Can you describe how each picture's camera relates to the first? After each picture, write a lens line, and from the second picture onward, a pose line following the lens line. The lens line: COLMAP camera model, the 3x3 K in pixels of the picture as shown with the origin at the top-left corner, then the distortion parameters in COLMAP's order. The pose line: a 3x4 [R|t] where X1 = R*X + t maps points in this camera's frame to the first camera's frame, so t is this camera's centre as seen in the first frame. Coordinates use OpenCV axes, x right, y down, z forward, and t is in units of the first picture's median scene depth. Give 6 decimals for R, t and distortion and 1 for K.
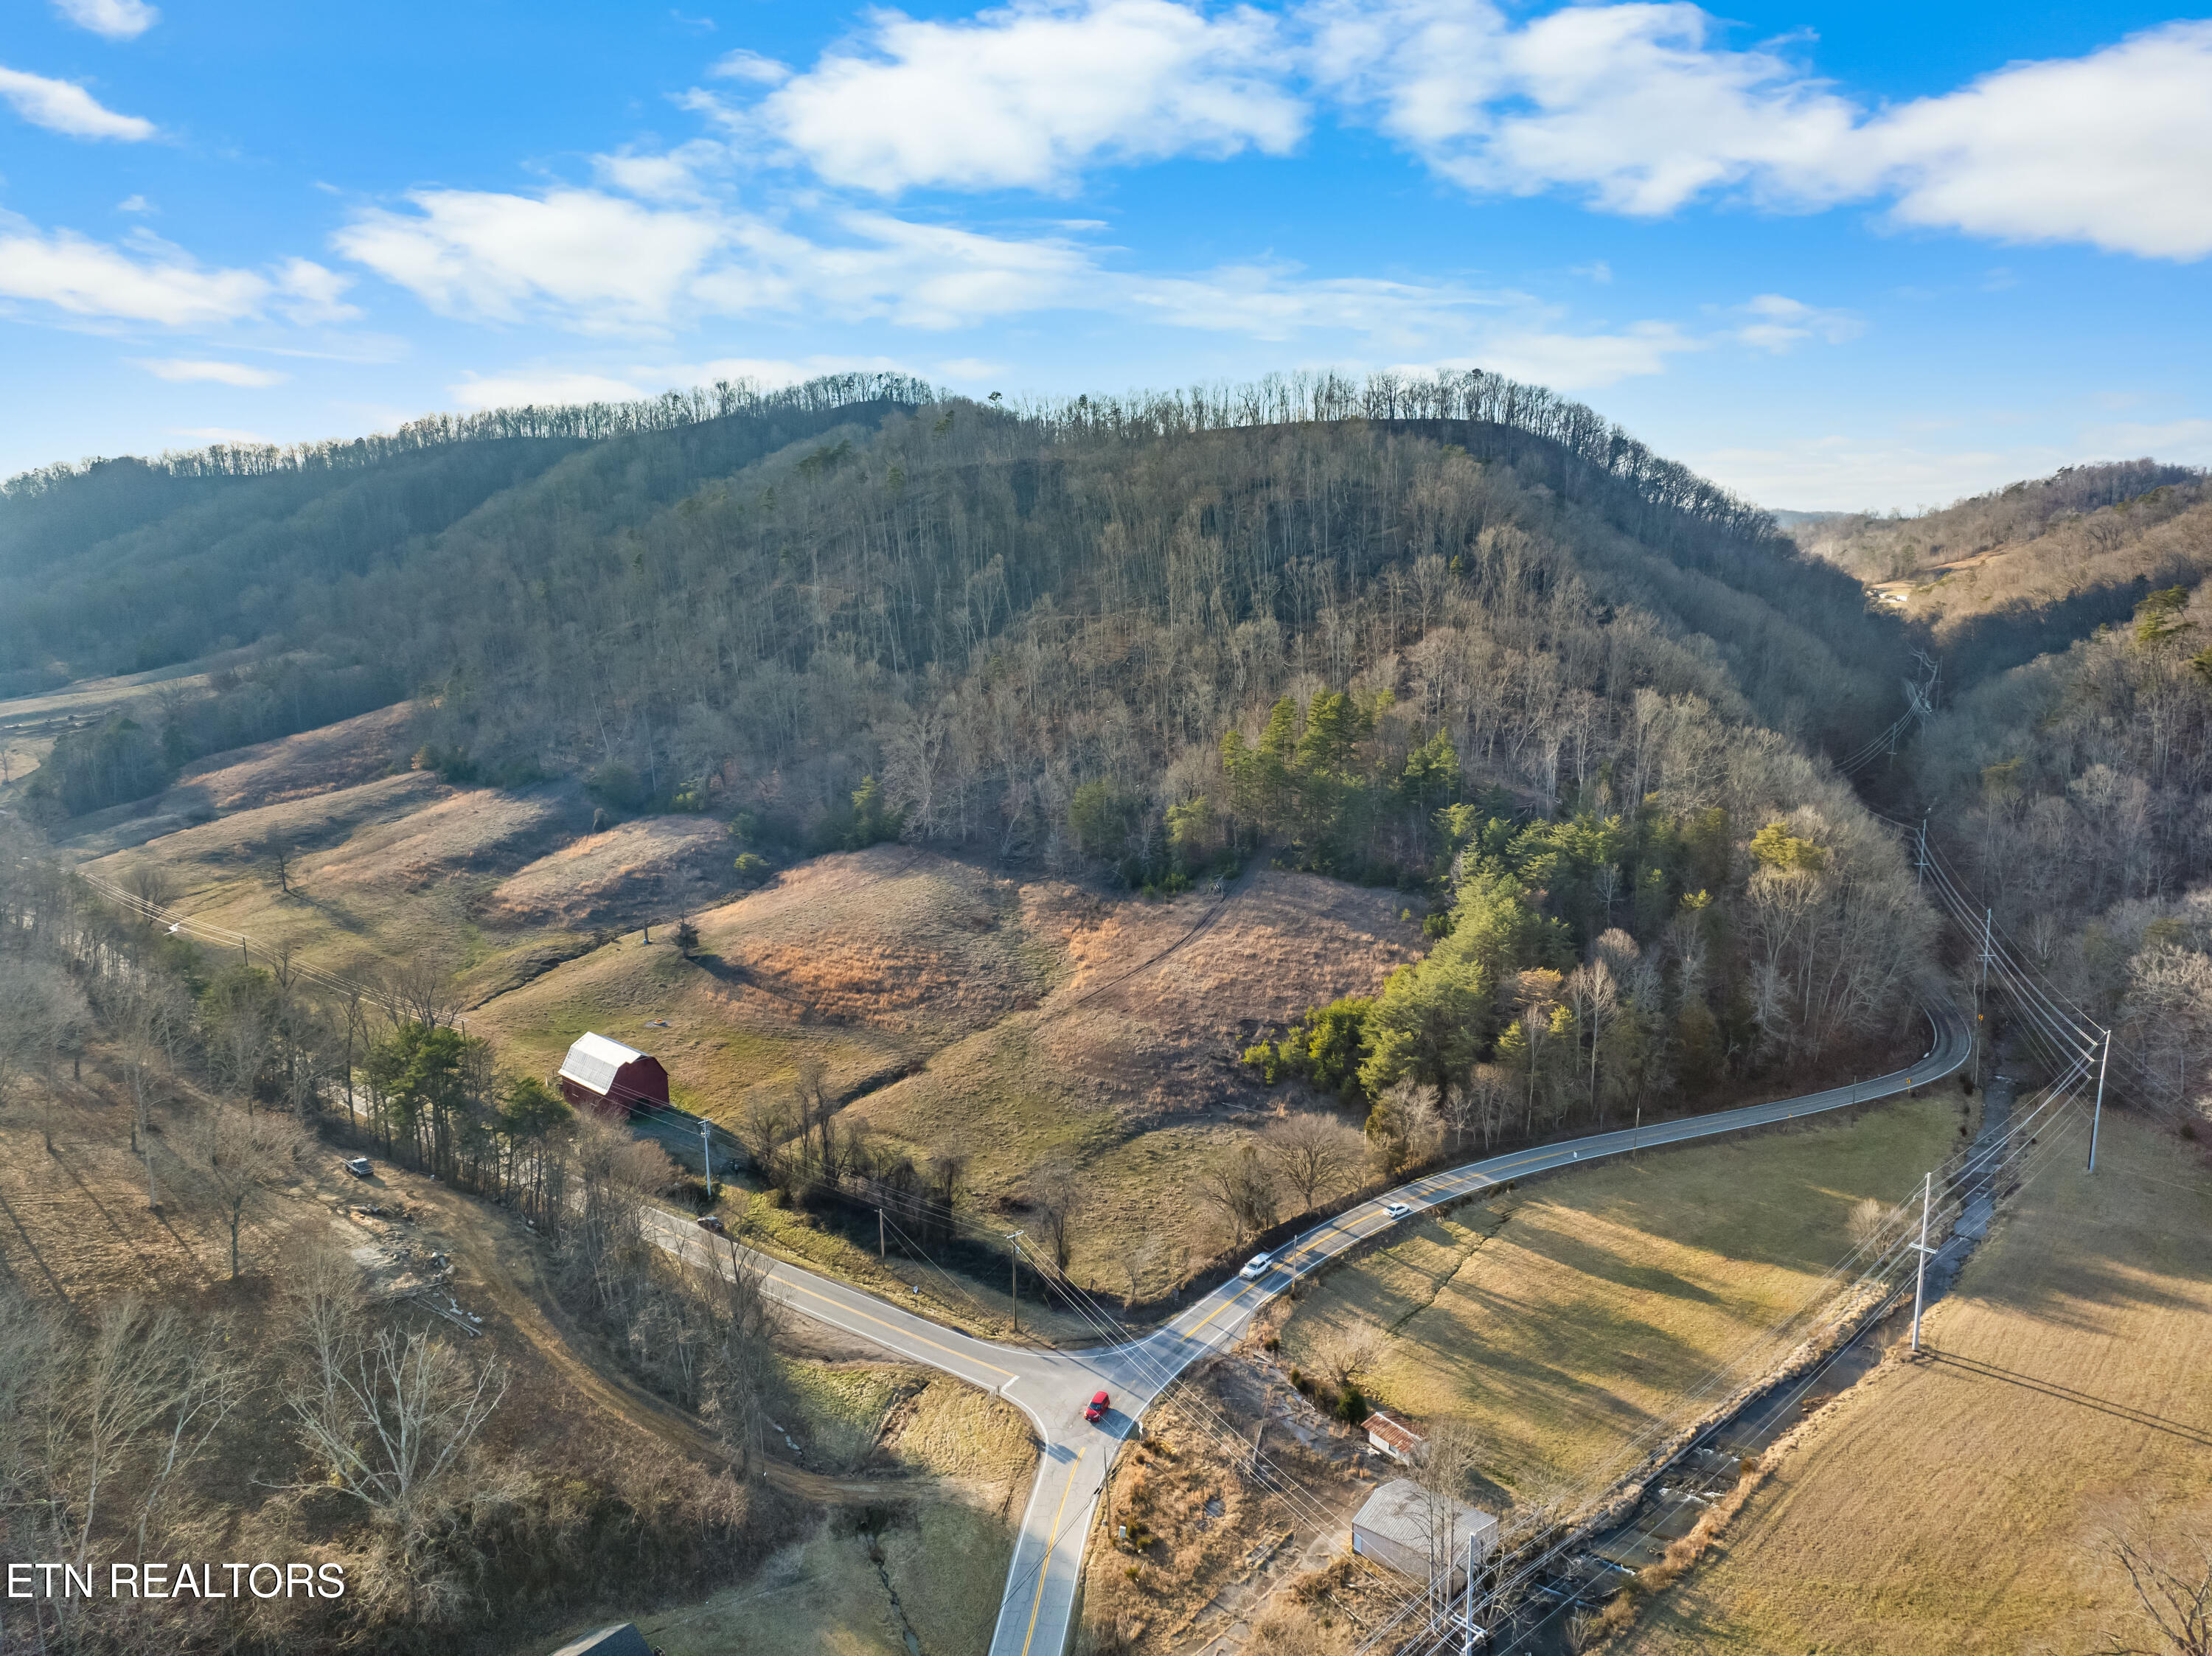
lens RADIAL K [[1548.9, 0, 1112.3], [0, 1548.9, 831.4], [0, 0, 1]] dist [-0.006088, -0.095953]
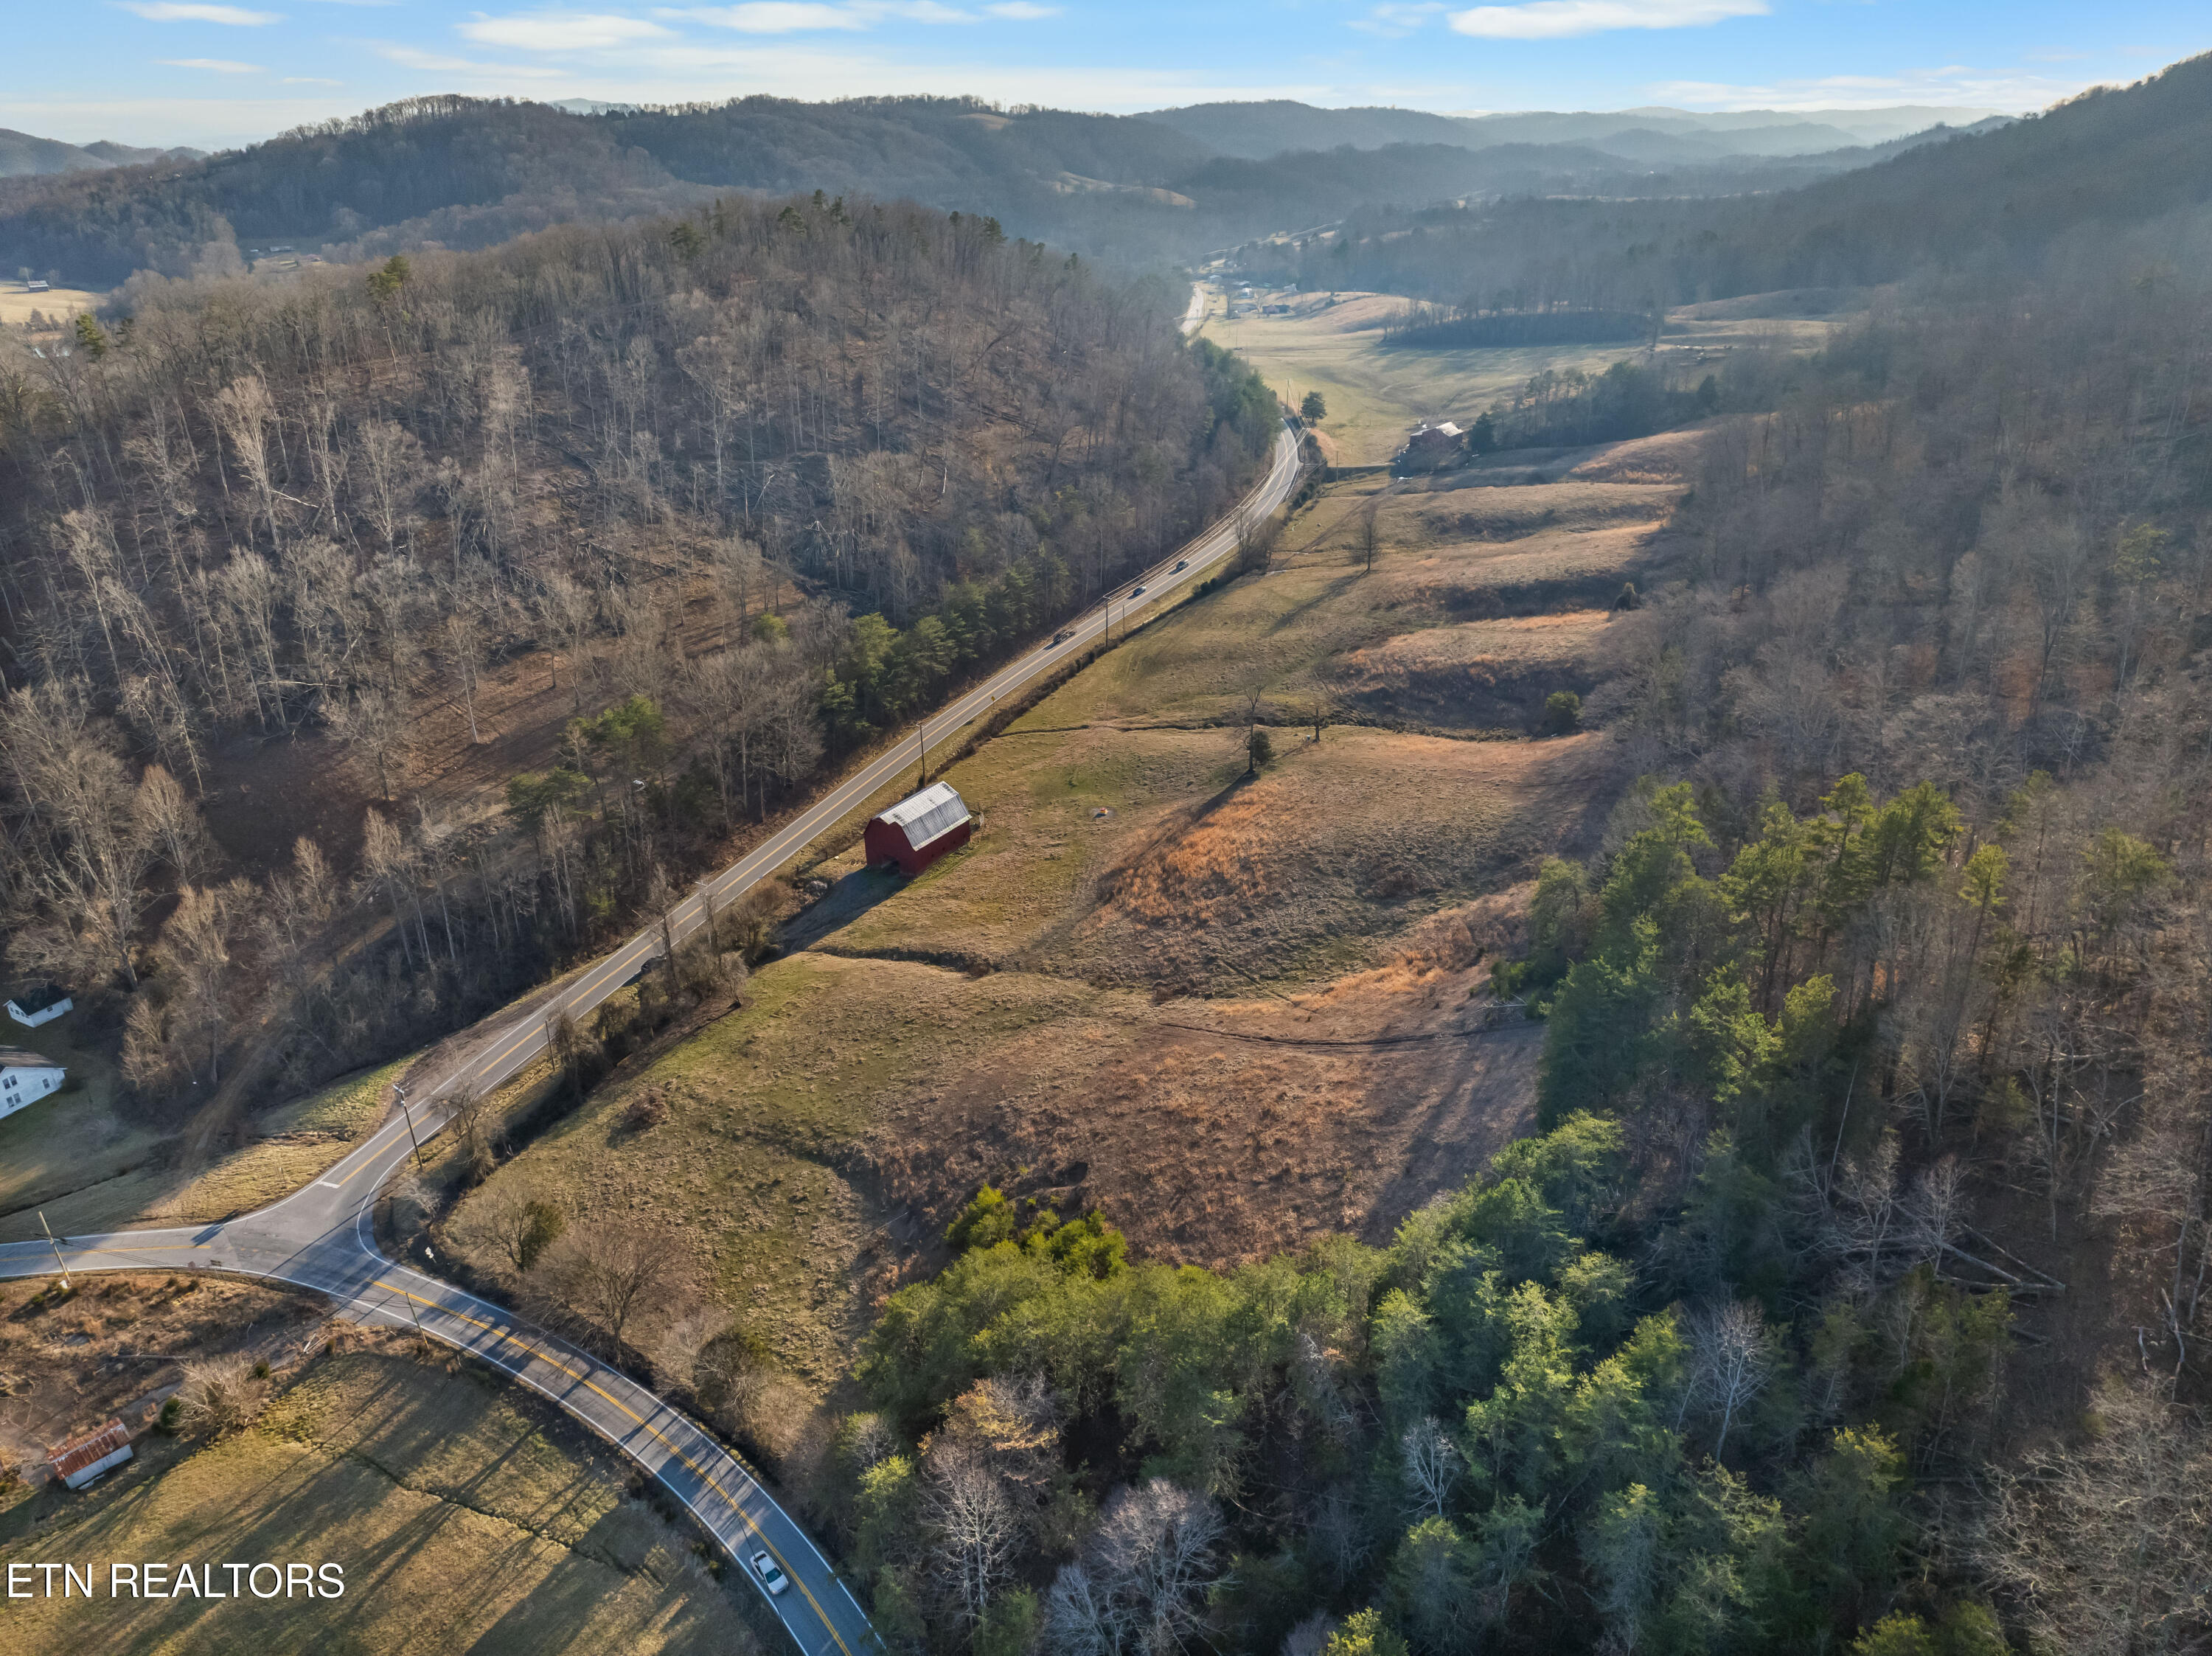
lens RADIAL K [[1557.2, 0, 1106.9], [0, 1557.2, 817.4], [0, 0, 1]] dist [-0.028155, -0.023297]
pose [[0.205720, 0.416967, -0.885335, 0.555613], [-0.176675, 0.905644, 0.385479, -0.242971], [0.962531, 0.077116, 0.259977, 0.755806]]
